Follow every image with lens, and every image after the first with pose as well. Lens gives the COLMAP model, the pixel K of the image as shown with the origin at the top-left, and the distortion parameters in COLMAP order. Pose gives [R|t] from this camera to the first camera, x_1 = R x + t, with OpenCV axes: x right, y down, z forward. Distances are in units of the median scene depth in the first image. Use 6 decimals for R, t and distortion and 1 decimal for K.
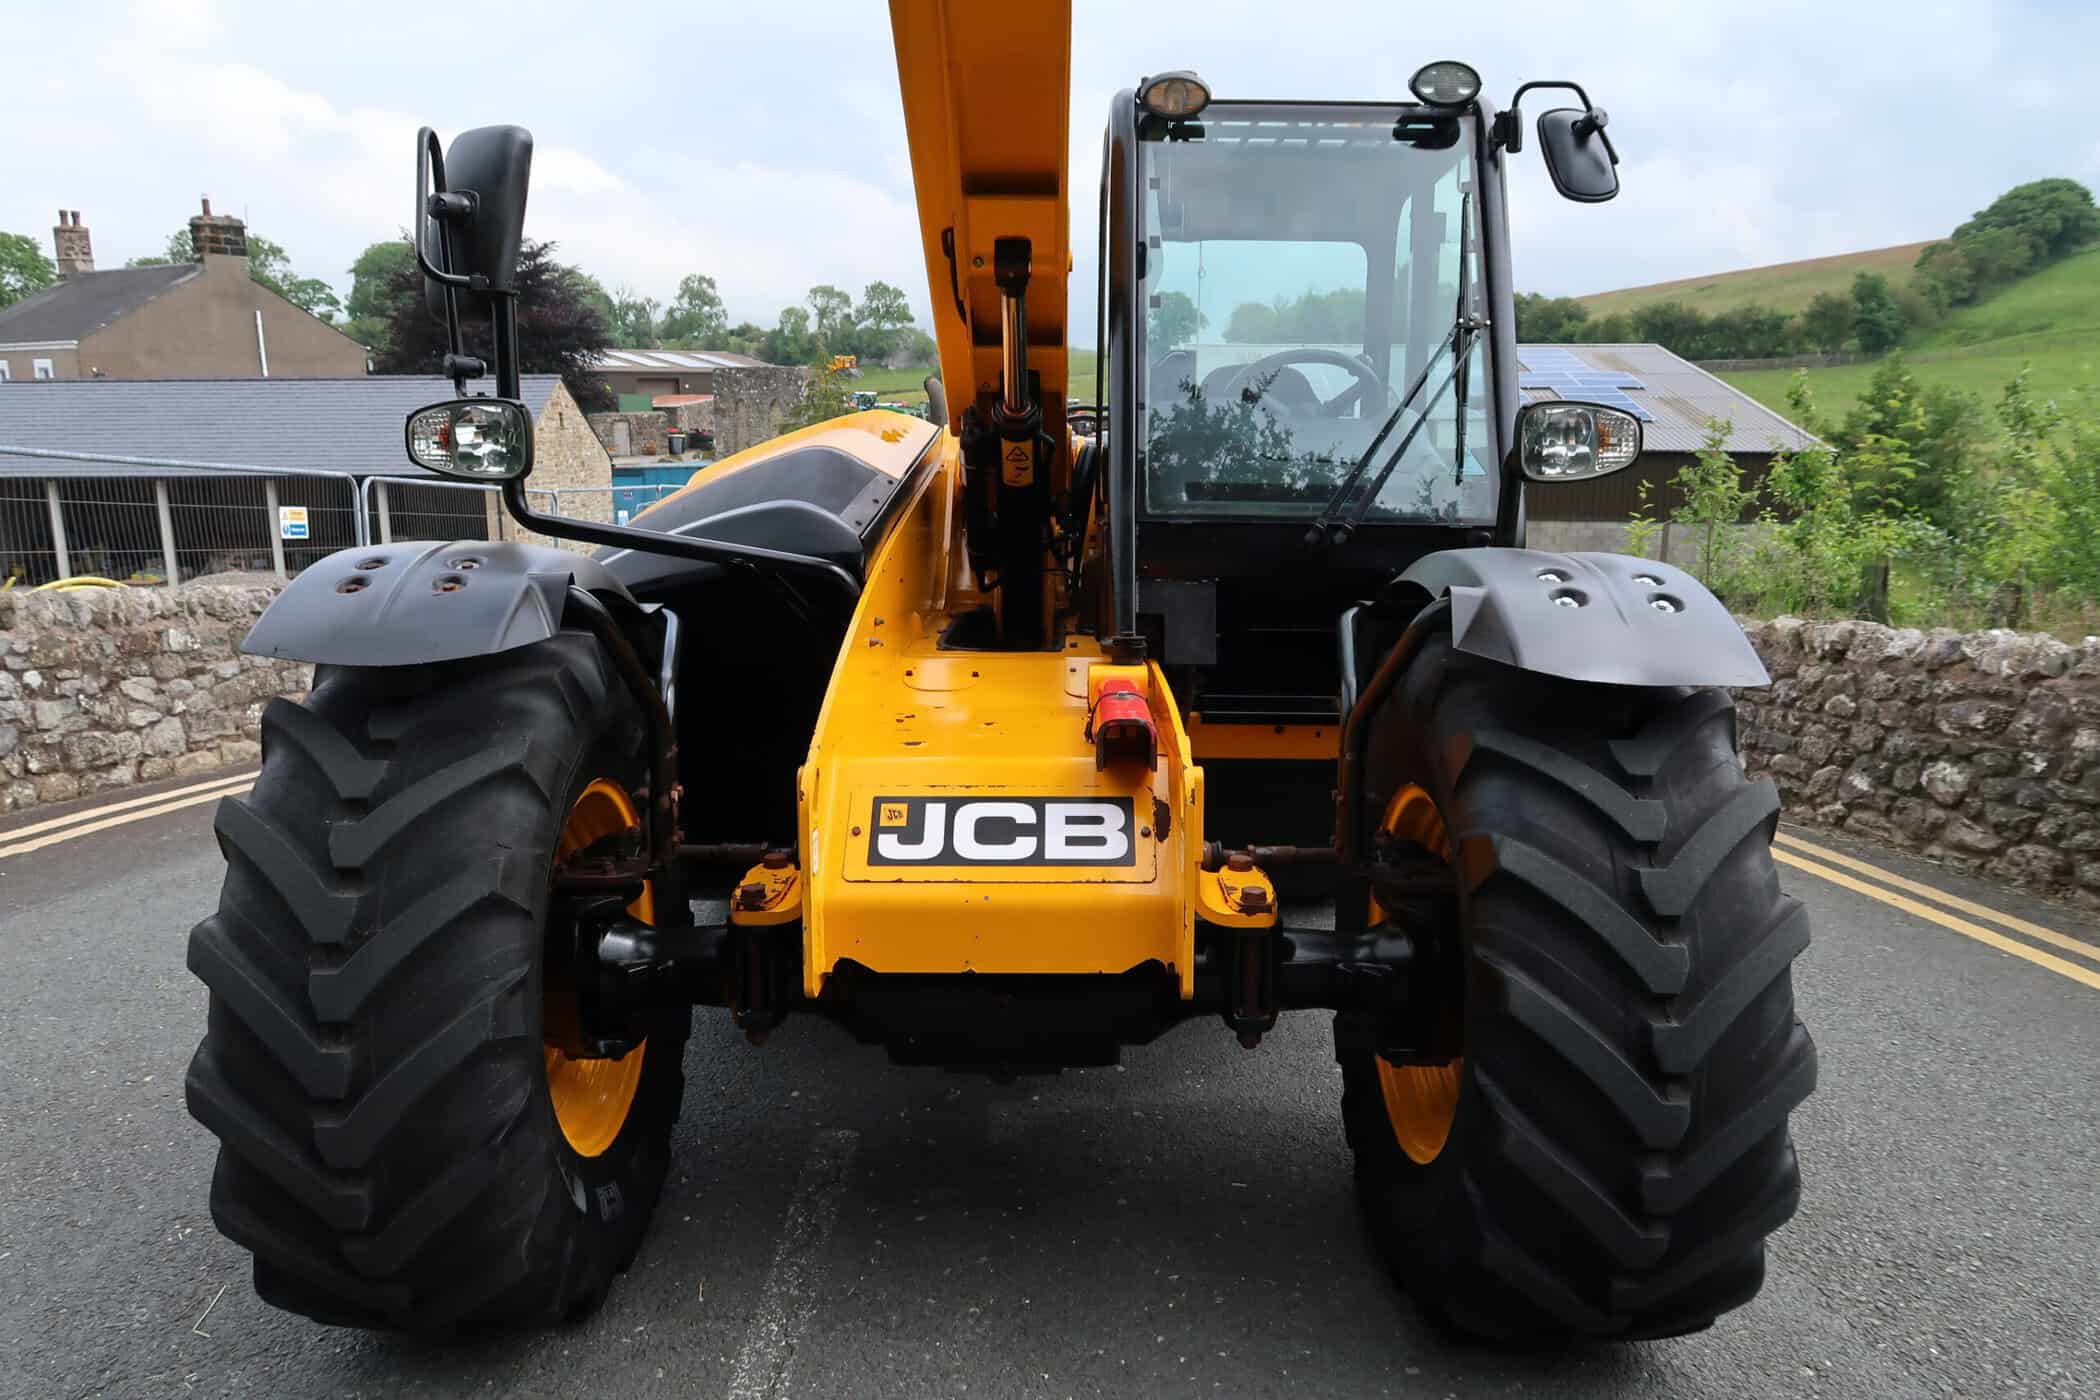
lens RADIAL K [[1484.3, 0, 1102.5], [0, 1484.3, 701.0], [0, 0, 1]] dist [-0.082953, 0.001203]
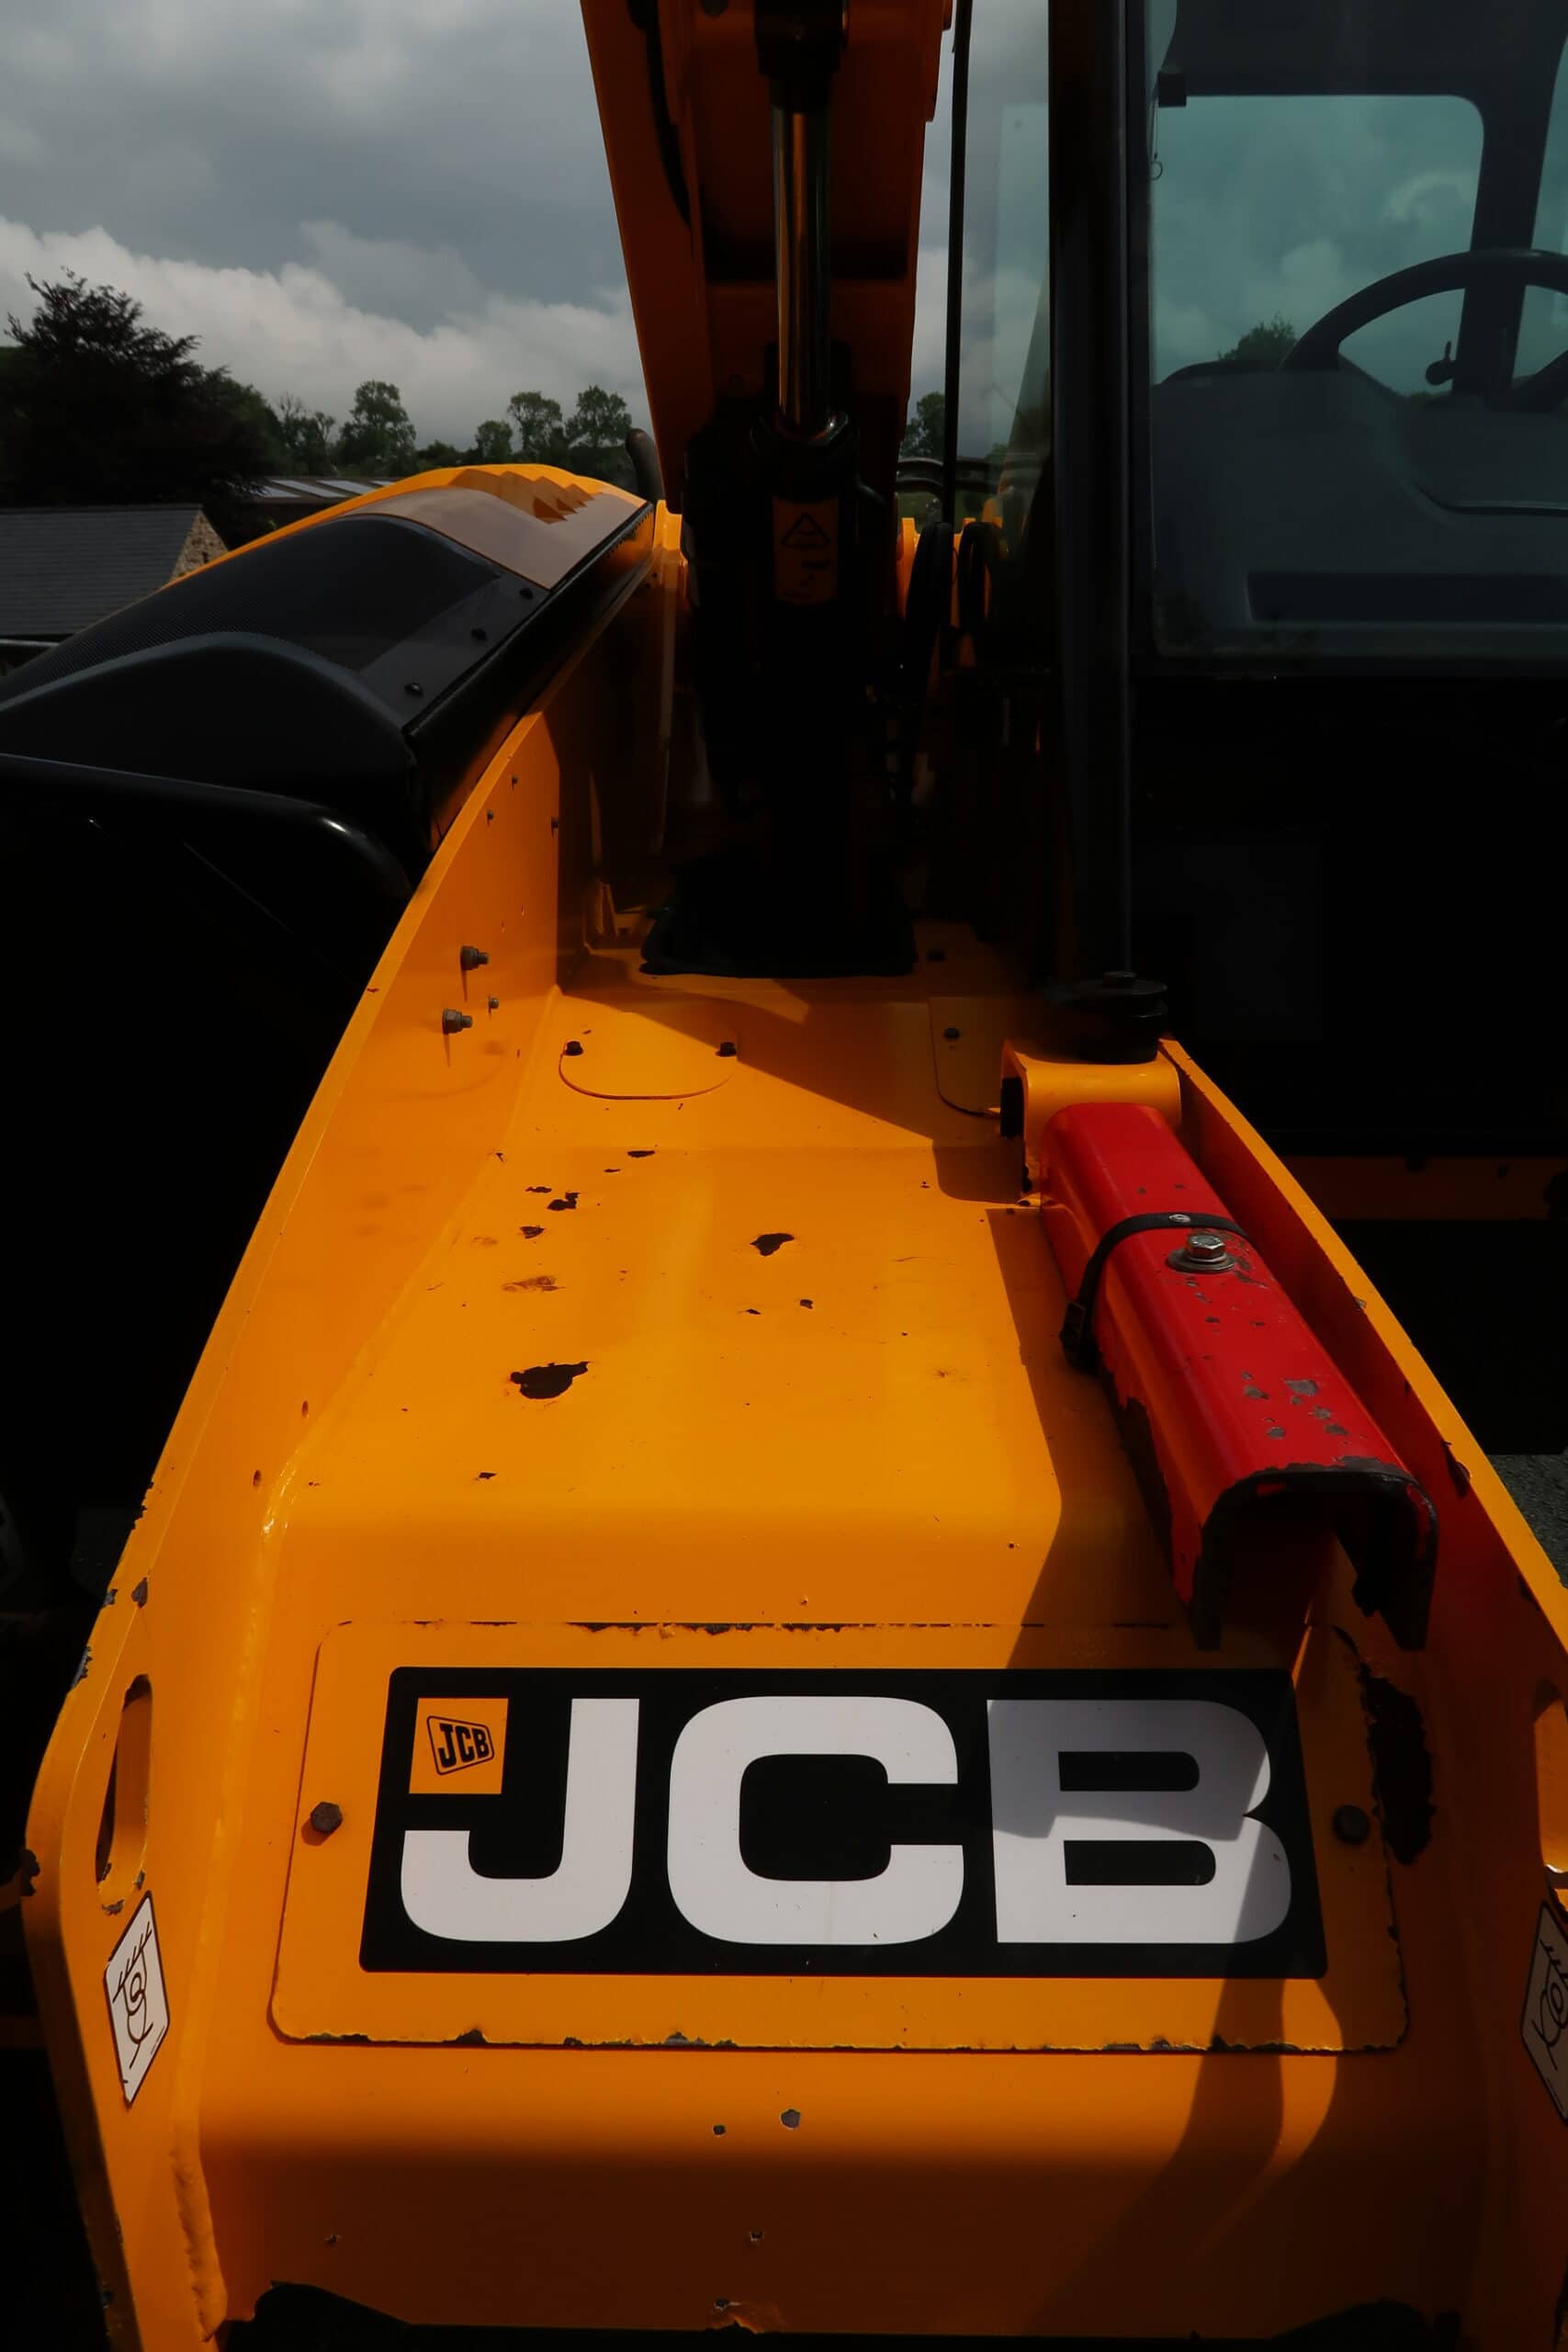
lens RADIAL K [[1610.6, 0, 784.0], [0, 1610.6, 1176.0], [0, 0, 1]] dist [-0.033889, 0.016869]
pose [[0.998909, -0.001764, -0.046661, -0.054656], [0.009995, 0.984203, 0.176761, -0.074555], [0.045612, -0.177035, 0.983147, 0.619226]]
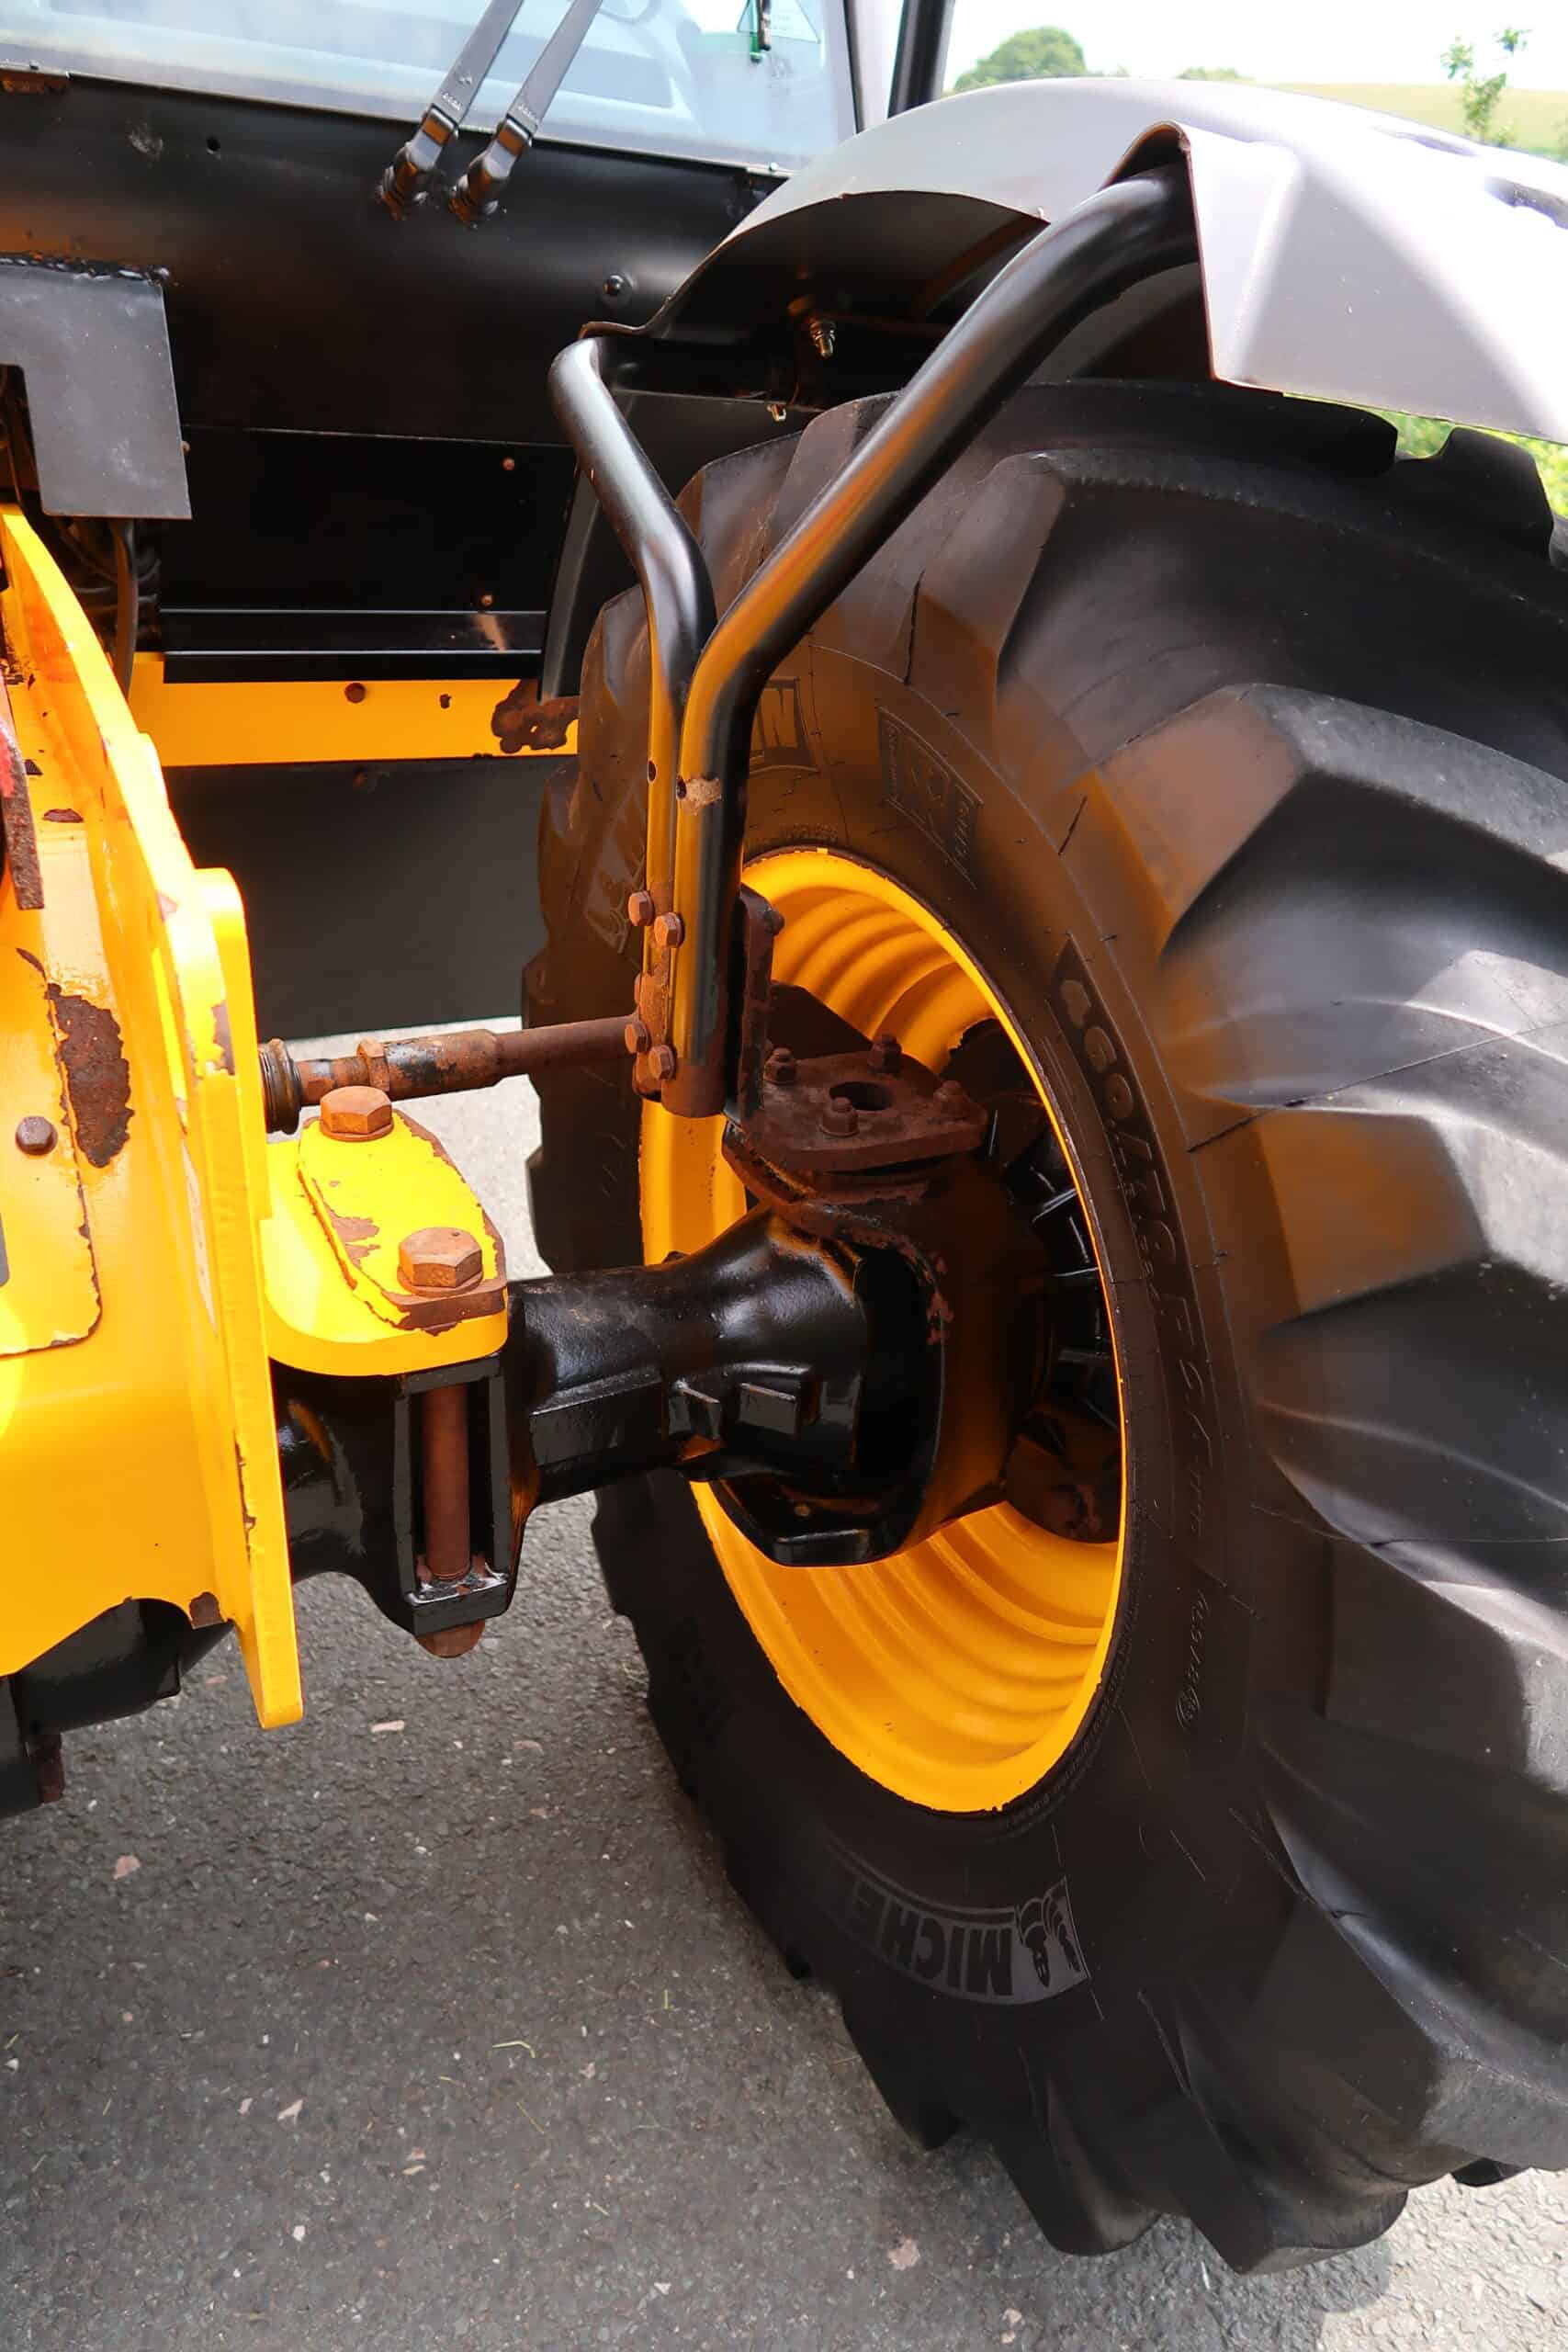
lens RADIAL K [[1610.6, 0, 784.0], [0, 1610.6, 1176.0], [0, 0, 1]] dist [-0.033889, 0.016869]
pose [[0.904594, -0.140334, 0.402512, 0.029415], [0.004259, 0.947185, 0.320660, 0.004373], [-0.426253, -0.288353, 0.857415, 0.601710]]
